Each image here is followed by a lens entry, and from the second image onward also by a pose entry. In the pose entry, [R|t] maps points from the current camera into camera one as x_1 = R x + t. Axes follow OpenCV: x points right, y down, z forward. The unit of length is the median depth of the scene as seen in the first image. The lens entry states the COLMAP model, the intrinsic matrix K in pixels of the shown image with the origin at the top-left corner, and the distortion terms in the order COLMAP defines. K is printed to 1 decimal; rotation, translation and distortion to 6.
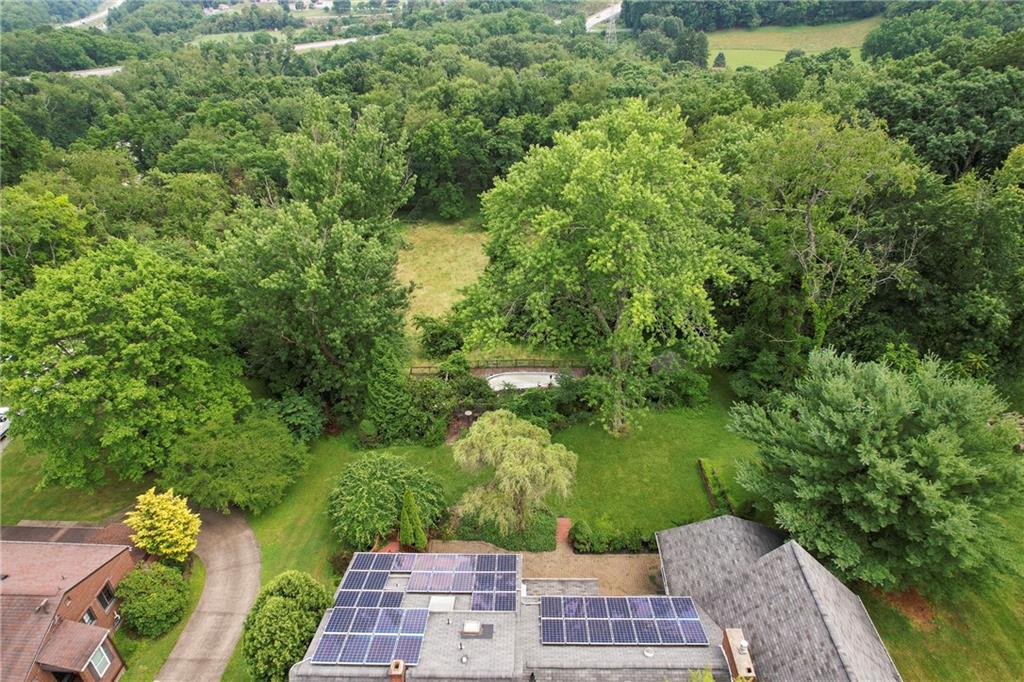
lens RADIAL K [[646.2, 0, 514.1], [0, 646.2, 343.0], [0, 0, 1]] dist [-0.087439, 0.082226]
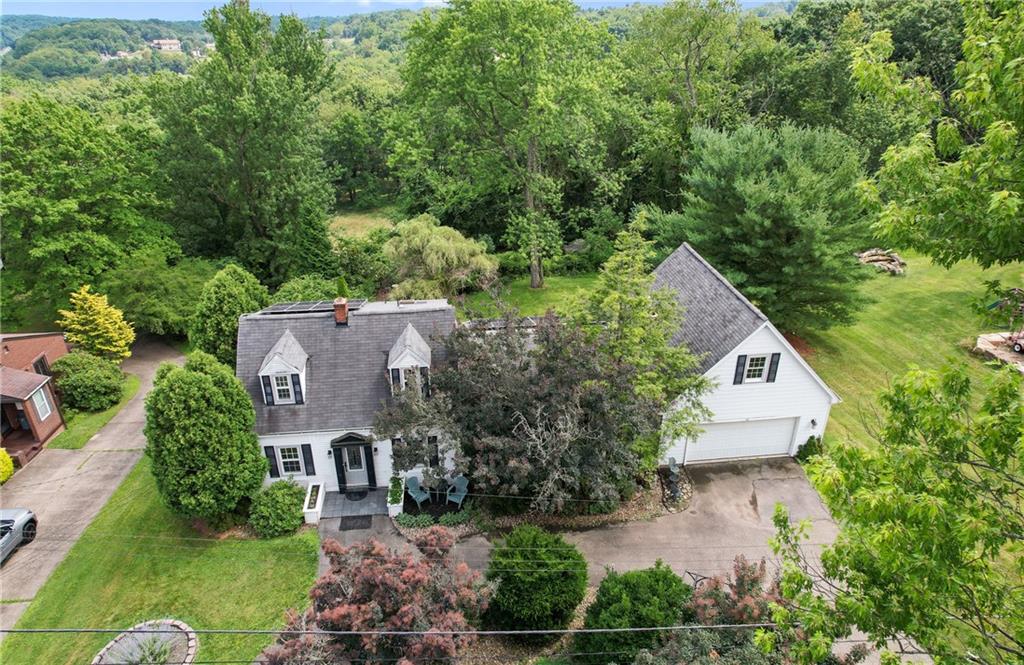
lens RADIAL K [[650.9, 0, 511.7], [0, 650.9, 335.5], [0, 0, 1]] dist [-0.070069, 0.059066]
pose [[0.991816, -0.052023, 0.116597, -0.011833], [0.061681, 0.994819, -0.080807, 0.337323], [-0.111789, 0.087338, 0.989887, -0.070239]]
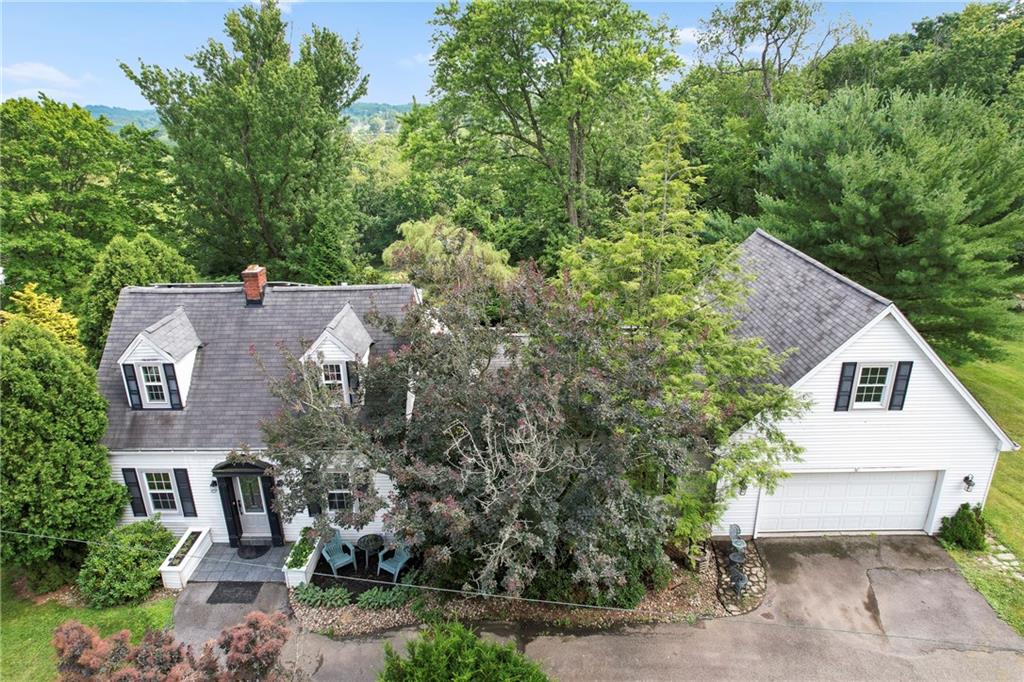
lens RADIAL K [[646.2, 0, 514.1], [0, 646.2, 343.0], [0, 0, 1]] dist [-0.087439, 0.082226]
pose [[0.999909, -0.011236, 0.007515, 0.064434], [0.012441, 0.982362, -0.186576, 0.372596], [-0.005286, 0.186652, 0.982412, 0.119172]]
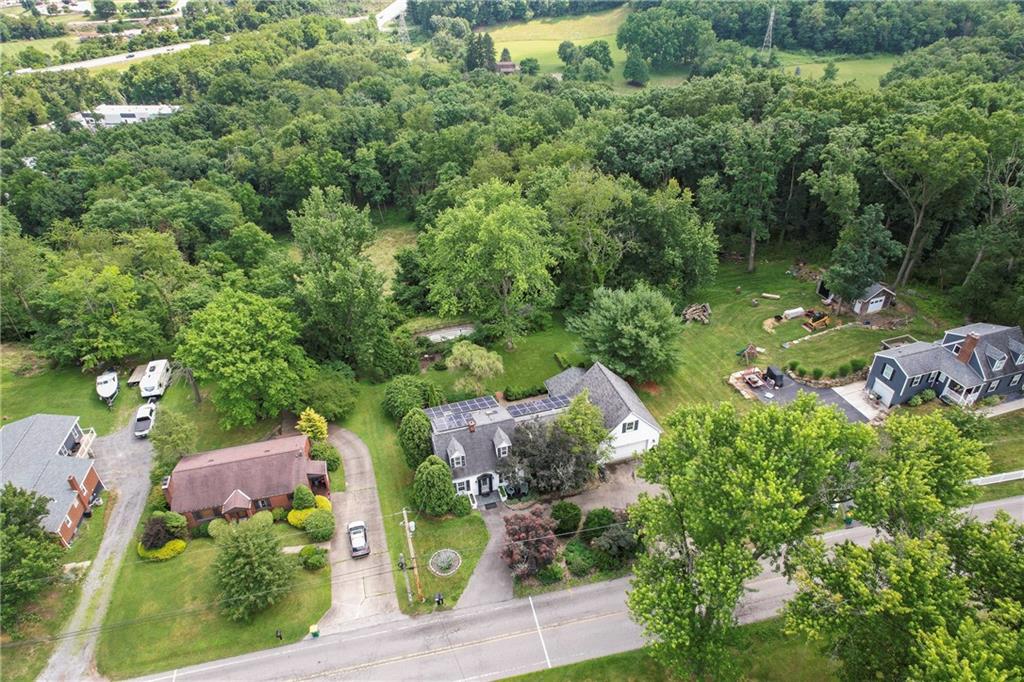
lens RADIAL K [[635.3, 0, 512.0], [0, 635.3, 341.0], [0, 0, 1]] dist [-0.059577, 0.039097]
pose [[0.951708, -0.178723, 0.249620, -0.322786], [0.170119, 0.983842, 0.055809, 0.013477], [-0.255561, -0.010648, 0.966734, -0.869706]]
